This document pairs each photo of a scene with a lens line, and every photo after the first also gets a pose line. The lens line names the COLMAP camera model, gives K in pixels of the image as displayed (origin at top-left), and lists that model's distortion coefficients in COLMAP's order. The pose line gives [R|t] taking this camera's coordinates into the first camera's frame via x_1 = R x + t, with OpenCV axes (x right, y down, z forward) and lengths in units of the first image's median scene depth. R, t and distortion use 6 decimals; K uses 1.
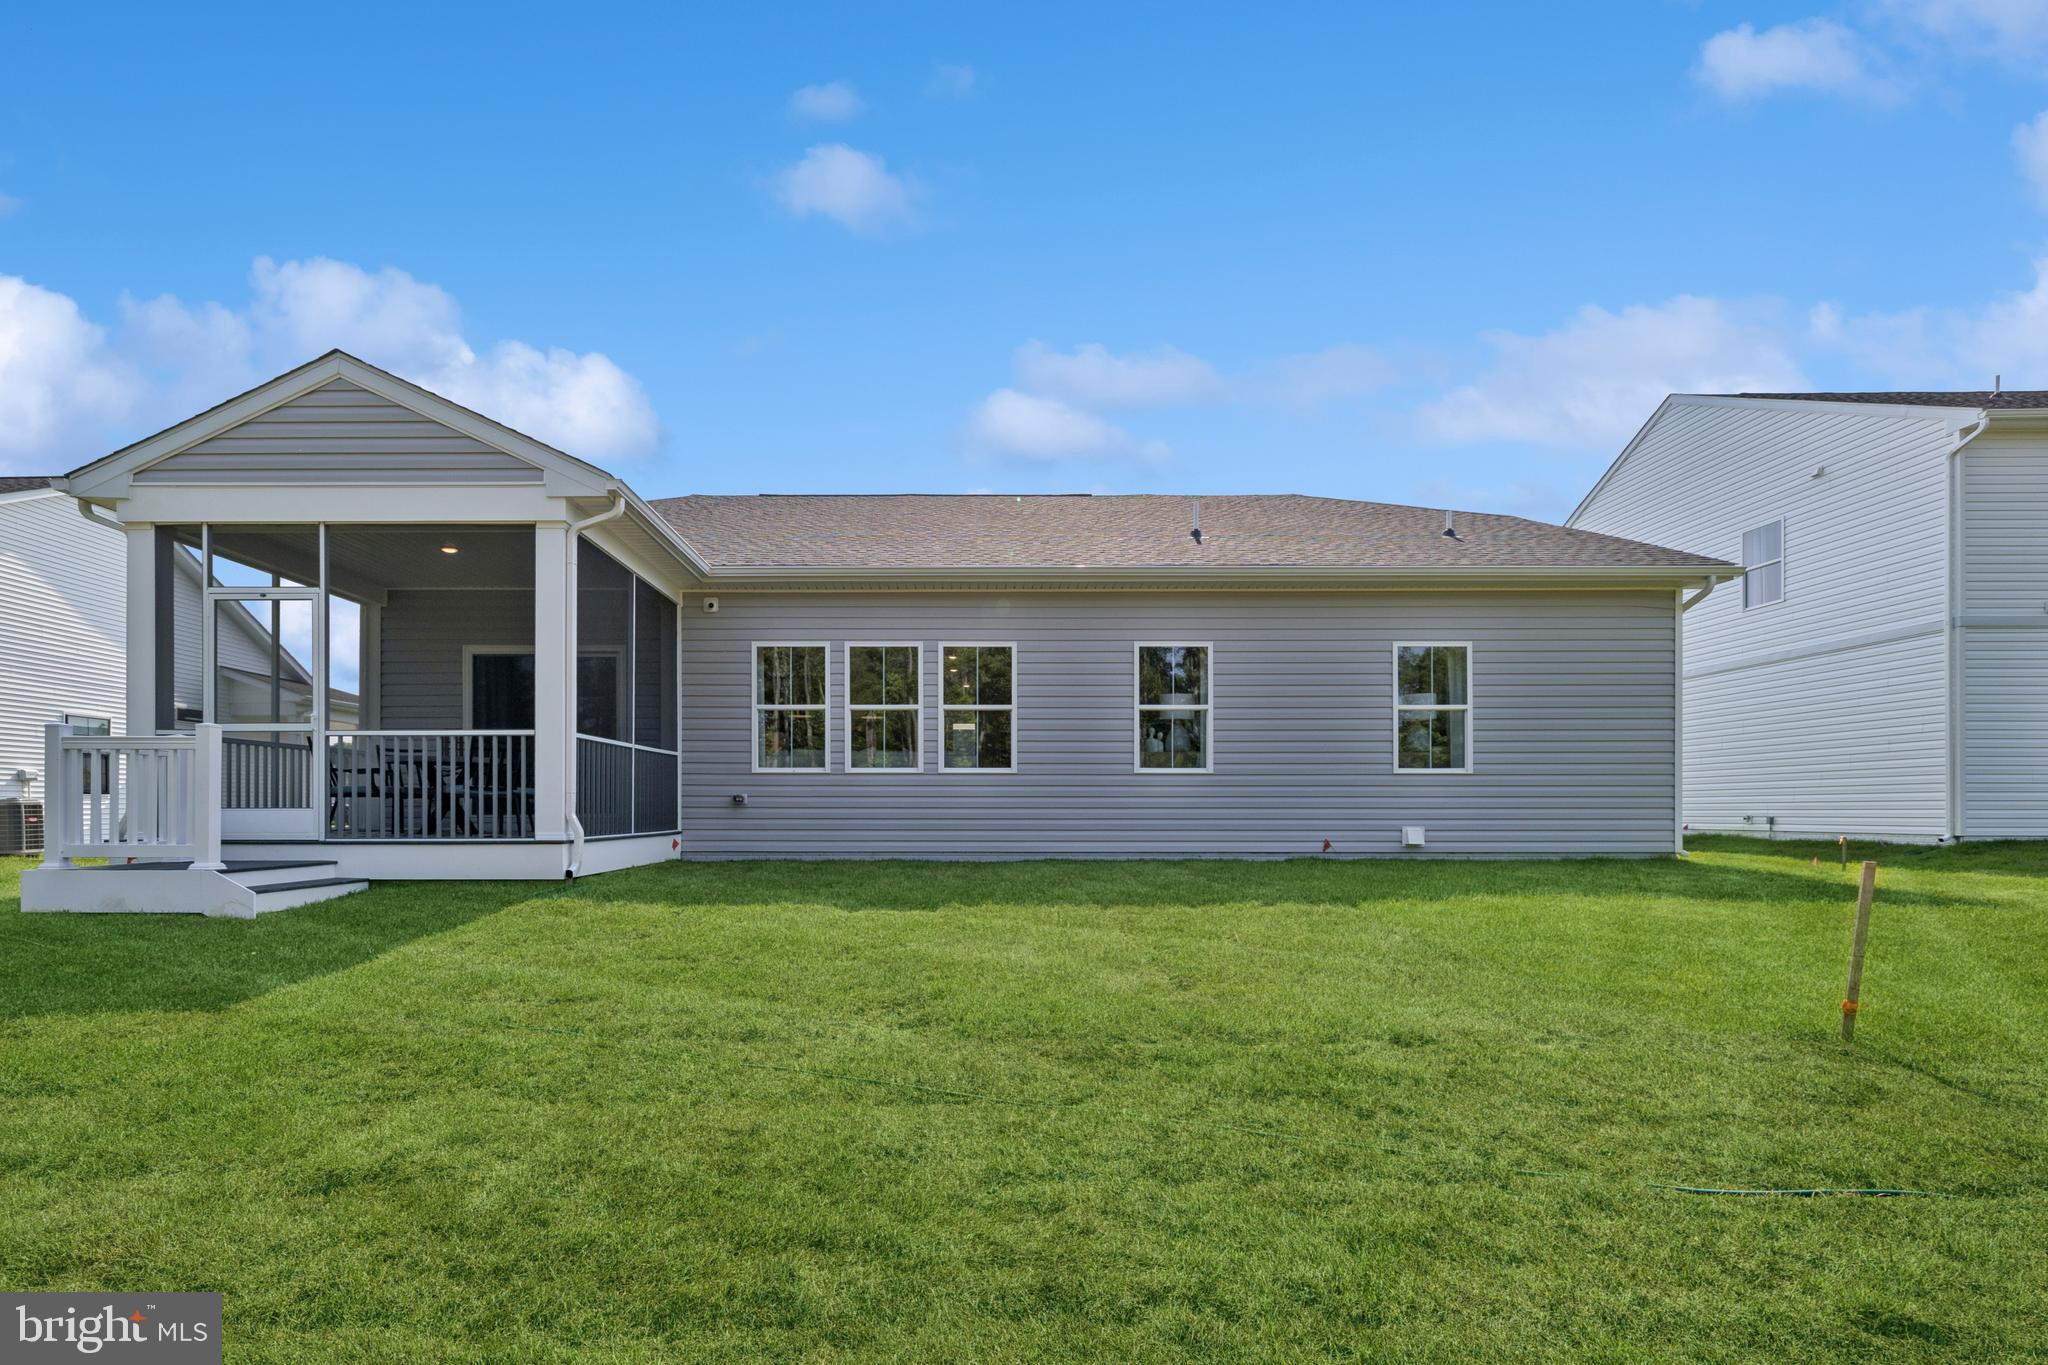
lens RADIAL K [[863.5, 0, 1024.0], [0, 863.5, 793.9], [0, 0, 1]] dist [0.013165, 0.000465]
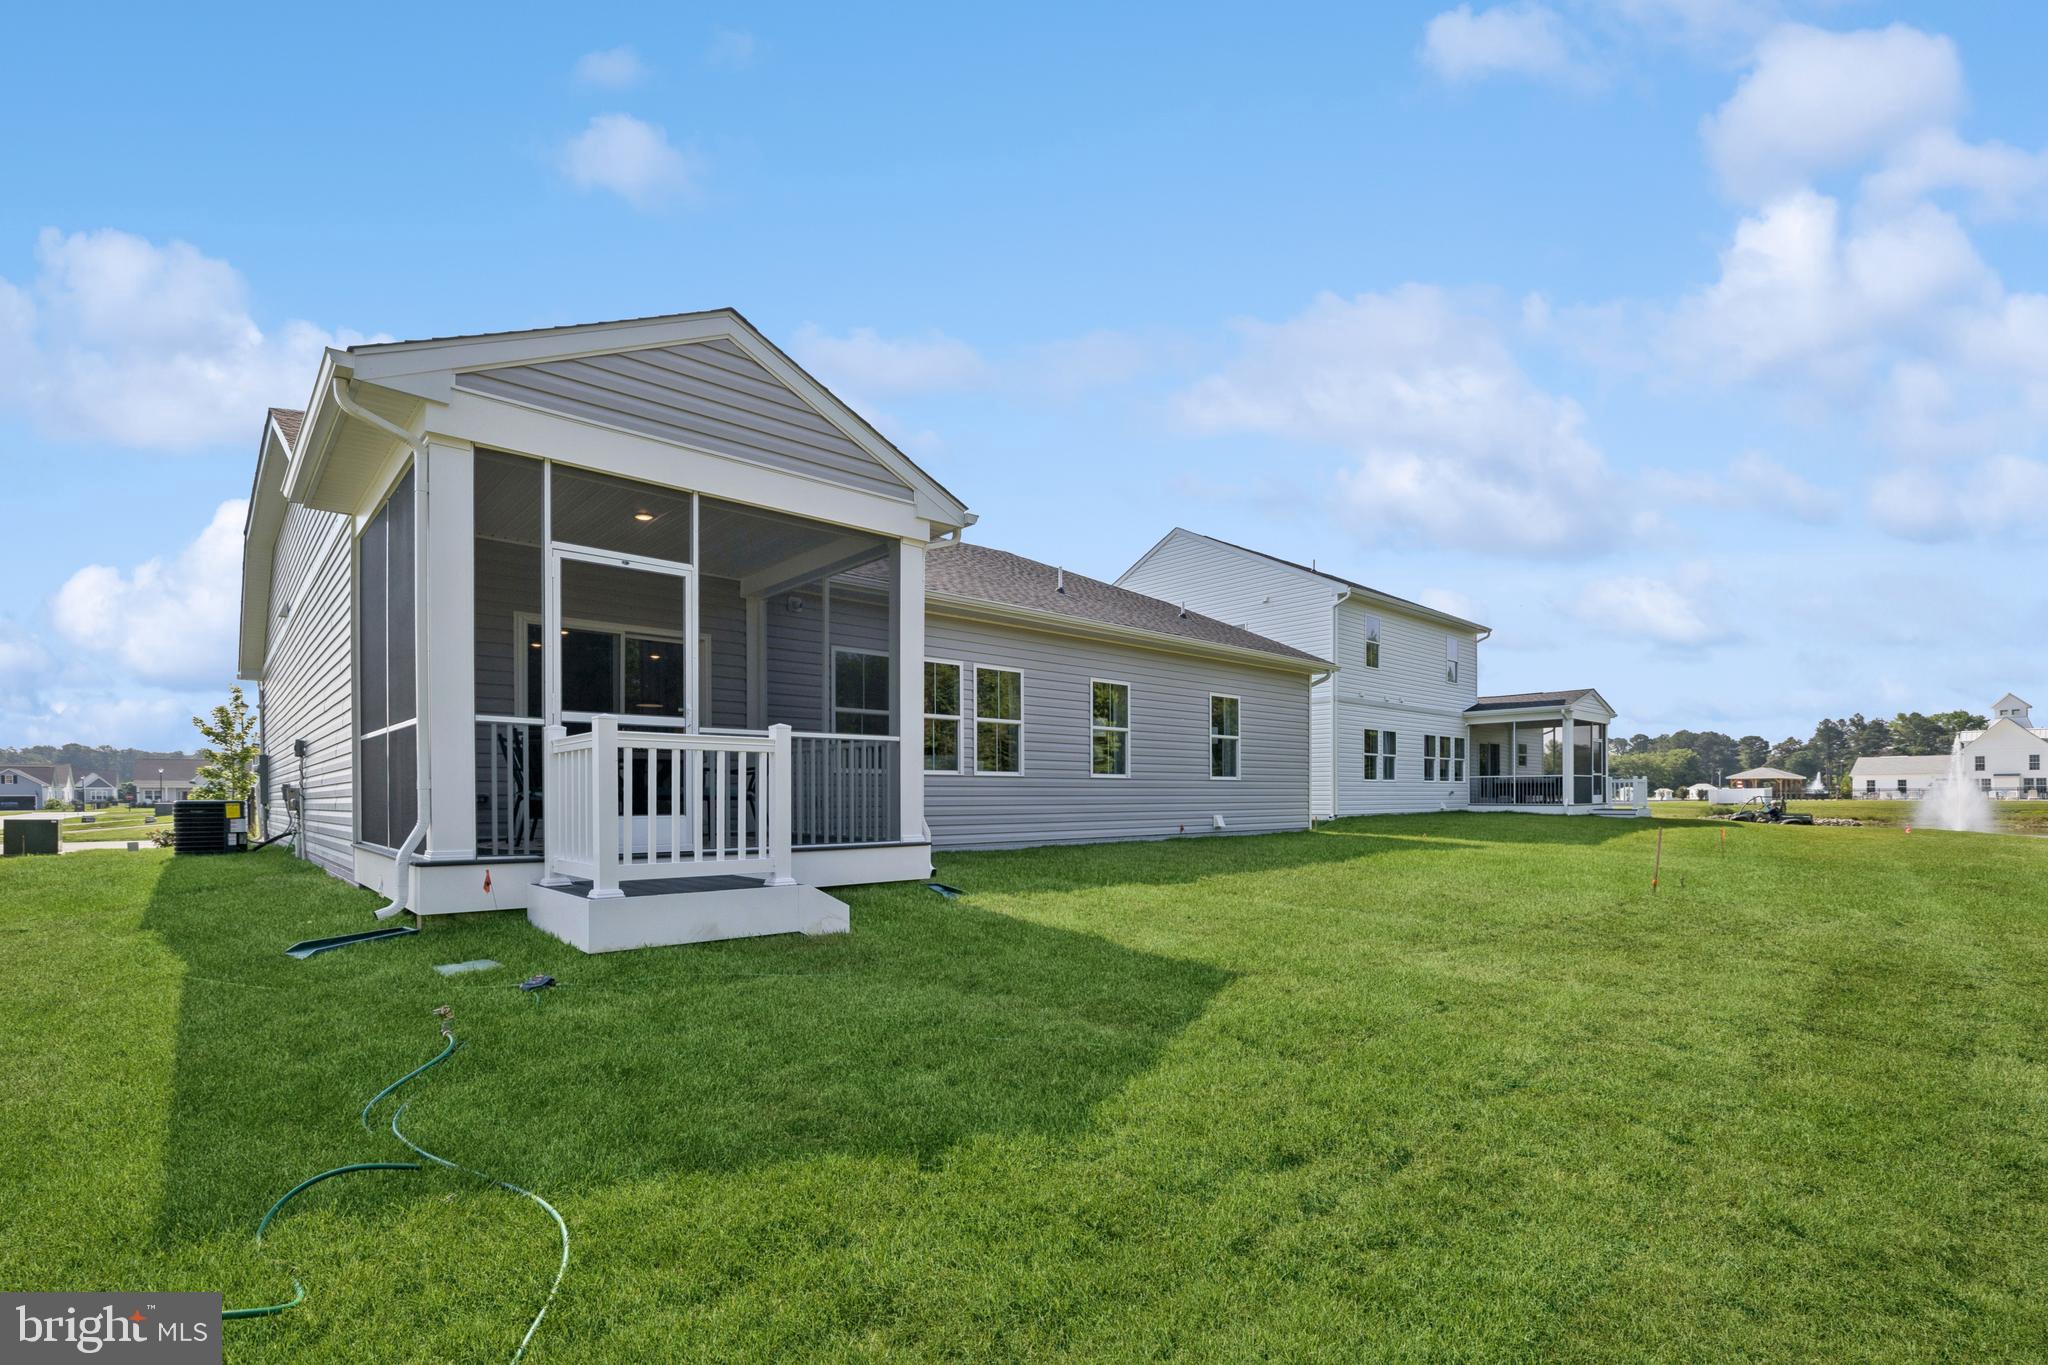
lens RADIAL K [[906.9, 0, 1024.6], [0, 906.9, 798.1], [0, 0, 1]] dist [0.002533, 0.000151]
pose [[0.729217, -0.006619, 0.684251, -0.891176], [-0.001710, 0.999932, 0.011496, -0.009279], [-0.684280, -0.009553, 0.729156, 0.074583]]
